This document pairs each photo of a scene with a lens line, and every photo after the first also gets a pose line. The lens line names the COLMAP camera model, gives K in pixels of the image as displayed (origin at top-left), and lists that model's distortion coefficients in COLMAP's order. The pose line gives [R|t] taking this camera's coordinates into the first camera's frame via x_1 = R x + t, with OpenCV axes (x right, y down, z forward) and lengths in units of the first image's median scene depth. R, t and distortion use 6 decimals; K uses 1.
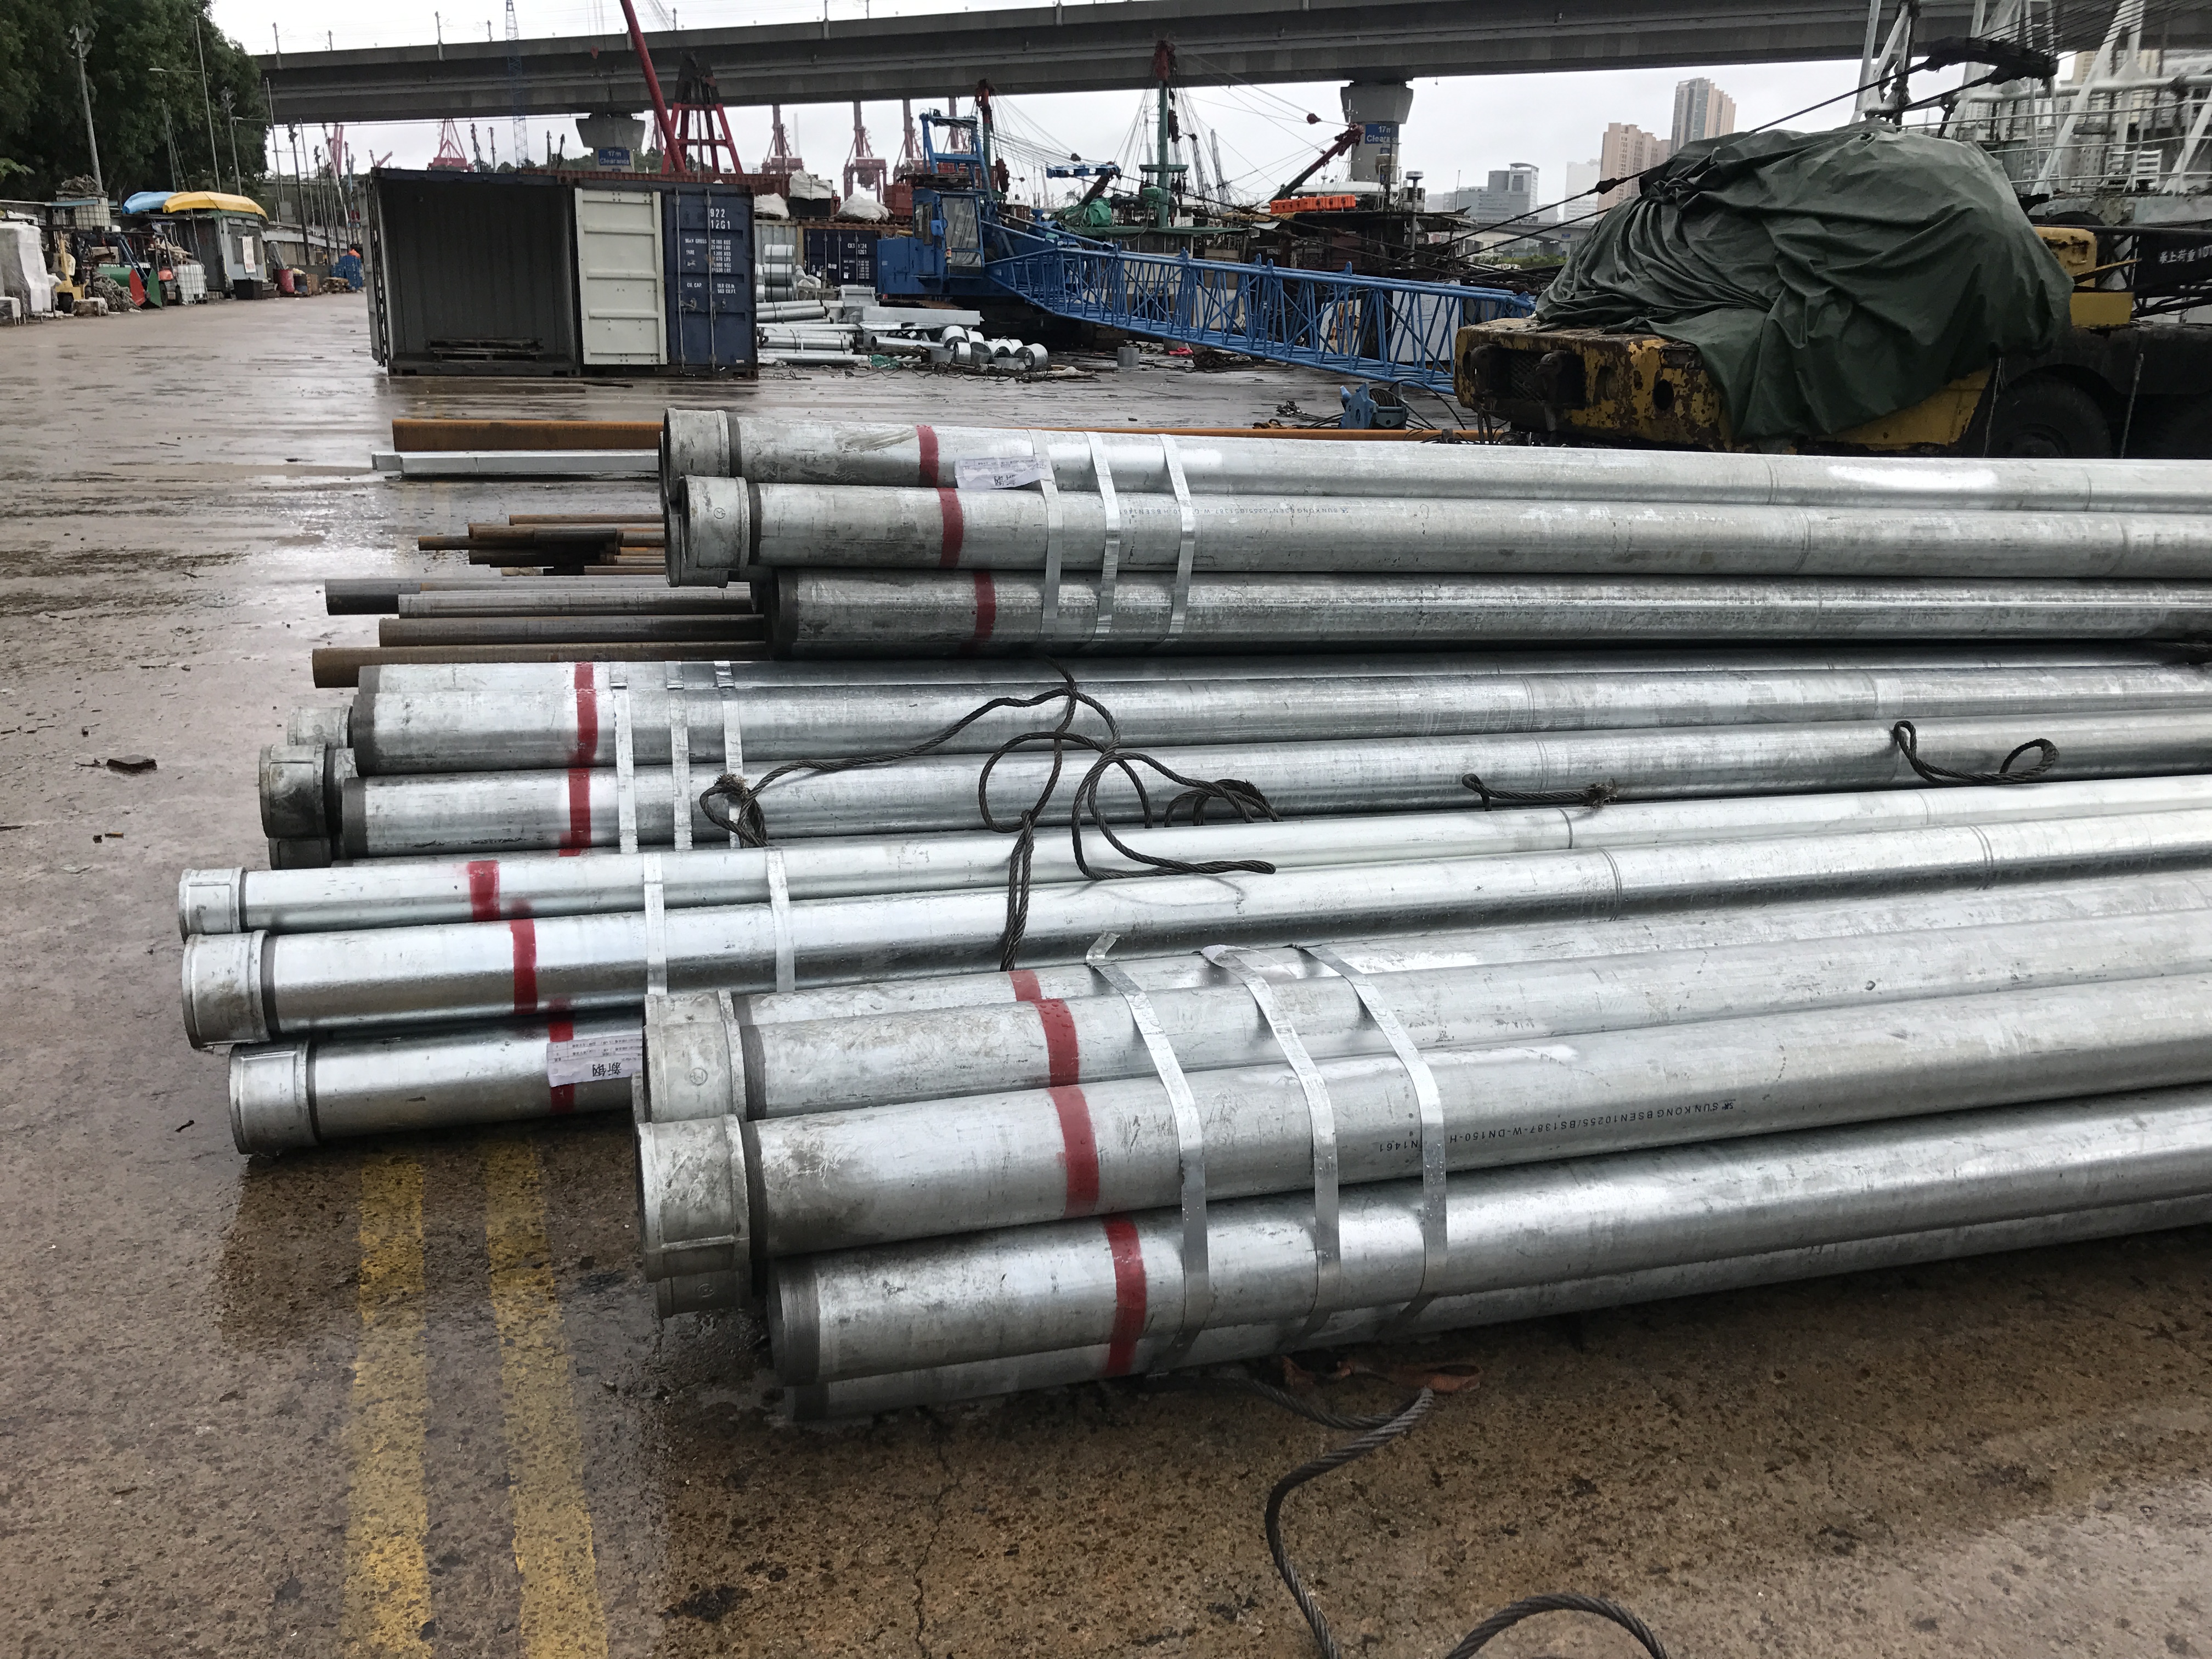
lens RADIAL K [[1784.8, 0, 1105.4], [0, 1784.8, 891.6], [0, 0, 1]] dist [0.083144, -0.165899]
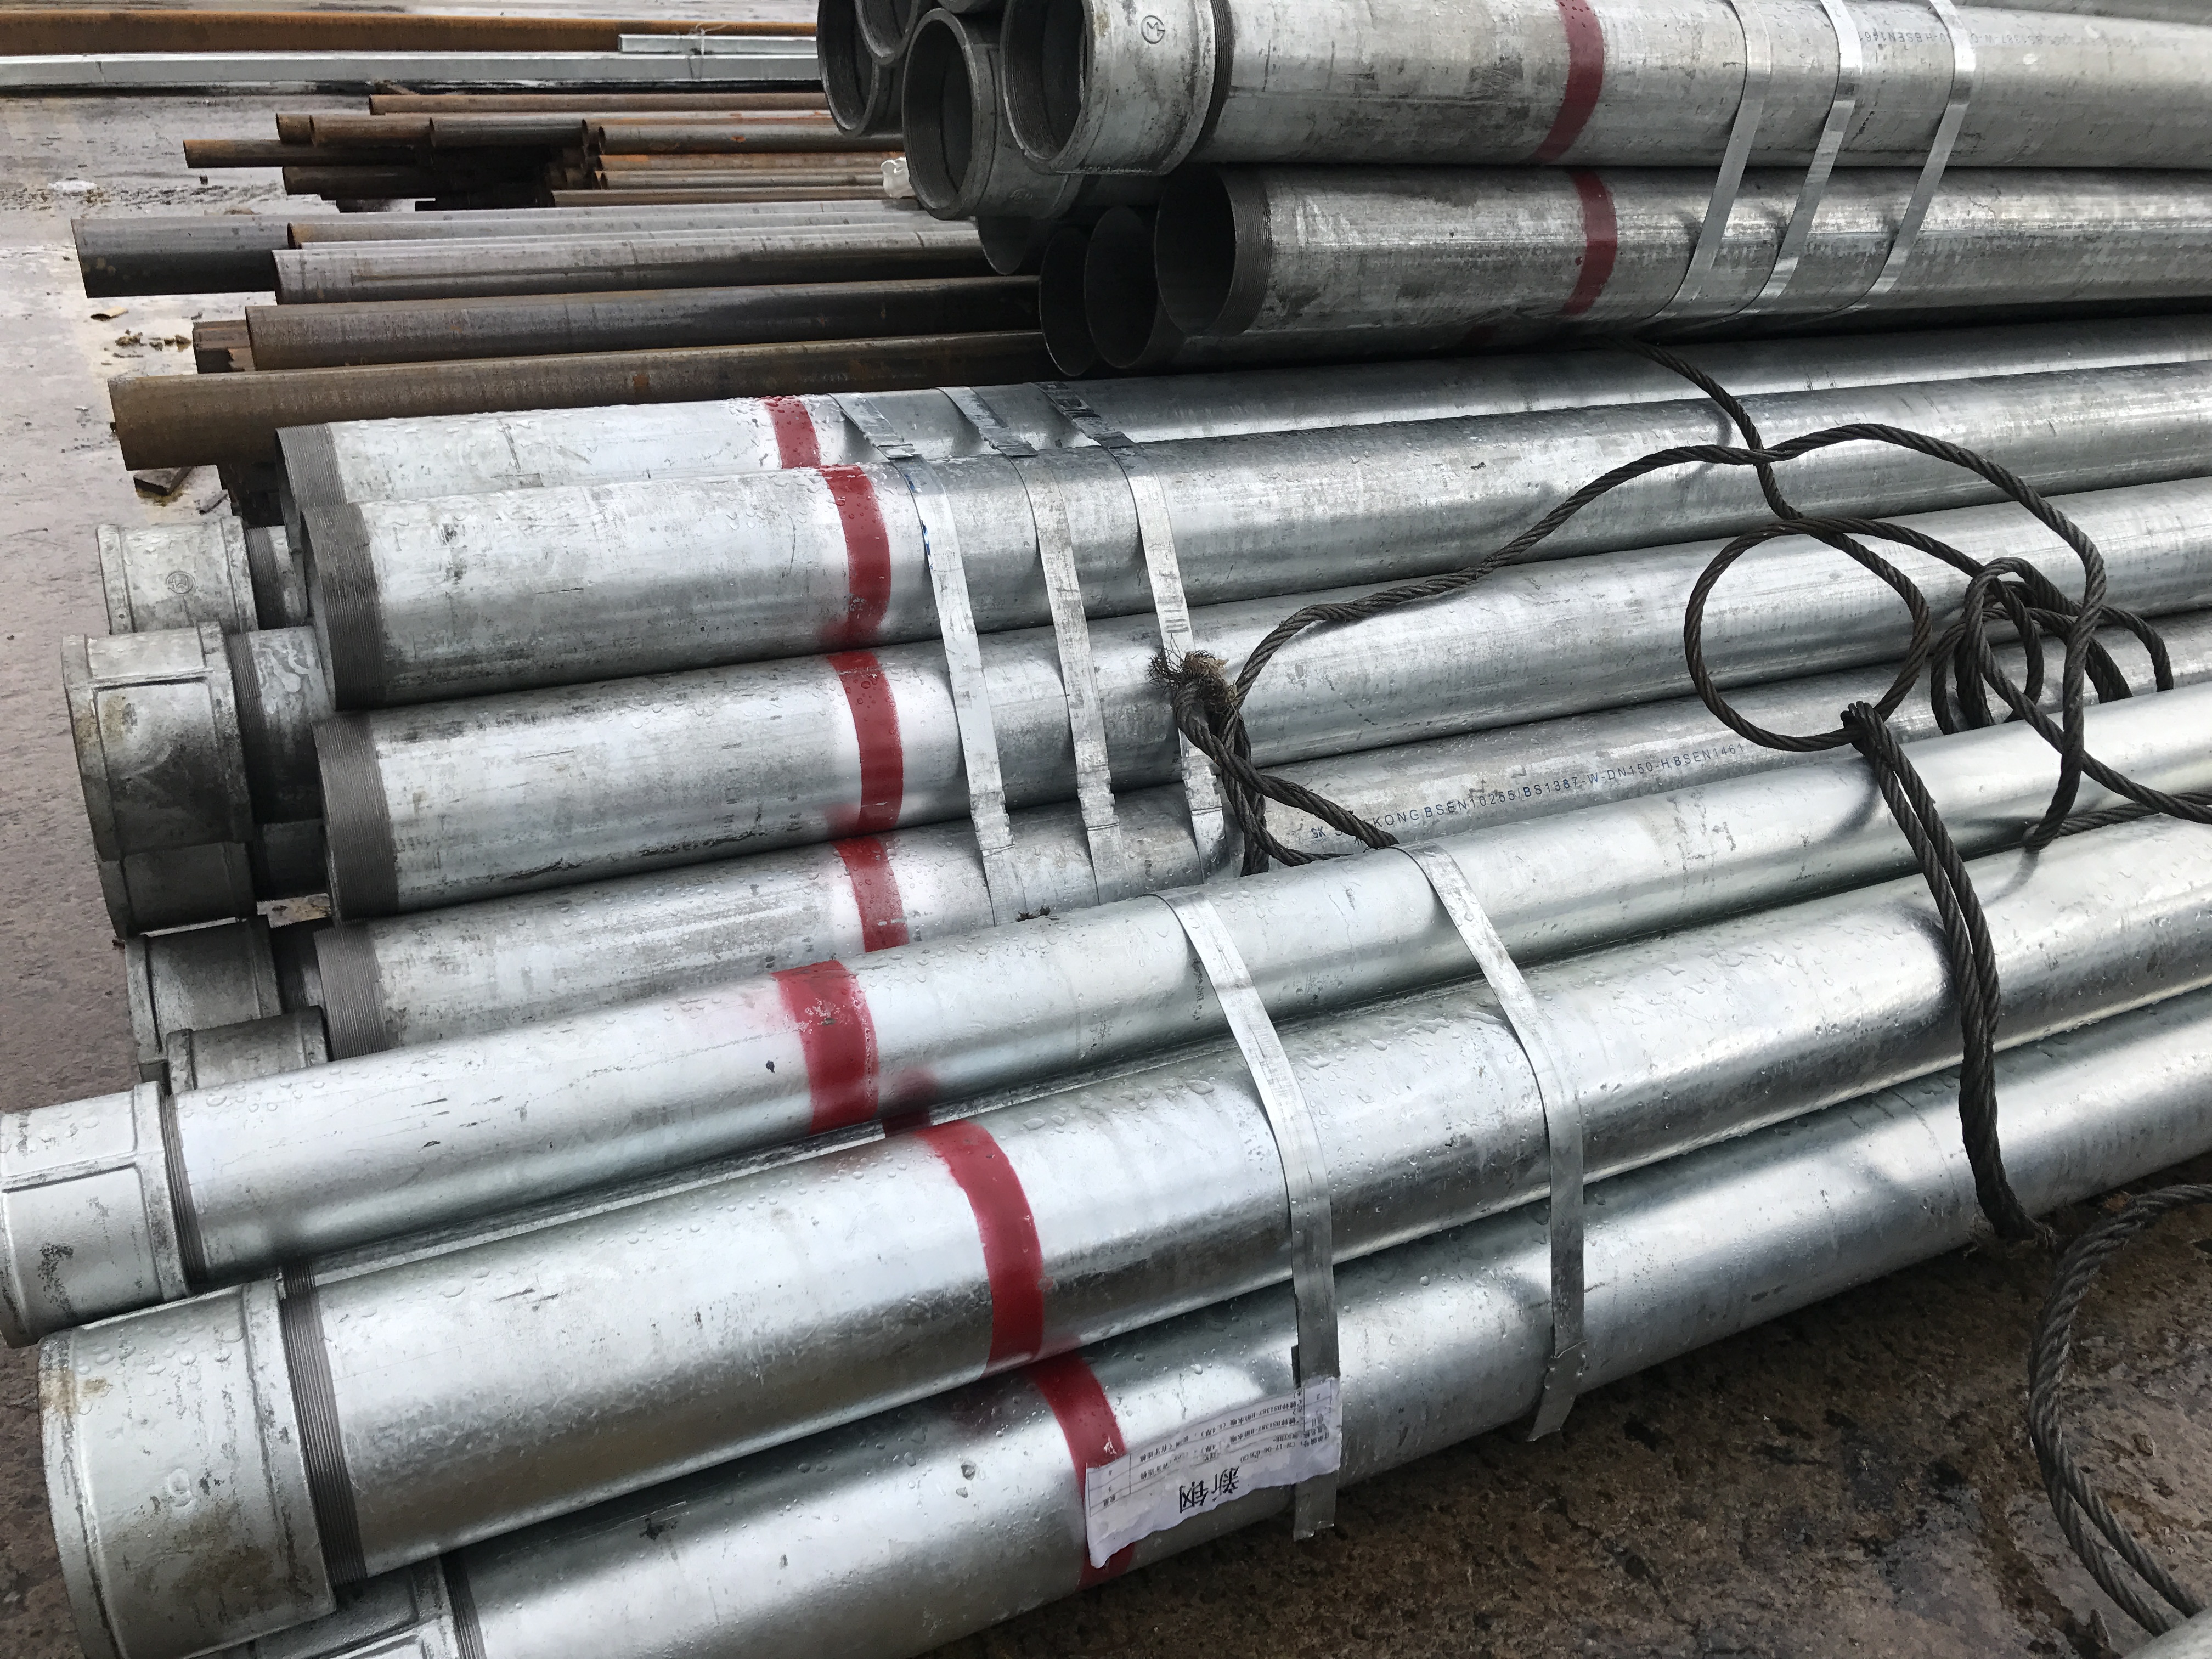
lens RADIAL K [[1815.1, 0, 1106.0], [0, 1815.1, 829.5], [0, 0, 1]] dist [0.111203, -0.174860]
pose [[0.983922, -0.072228, 0.163340, -0.305791], [0.047914, 0.987800, 0.148172, -0.088743], [-0.172050, -0.137964, 0.975379, 0.546370]]
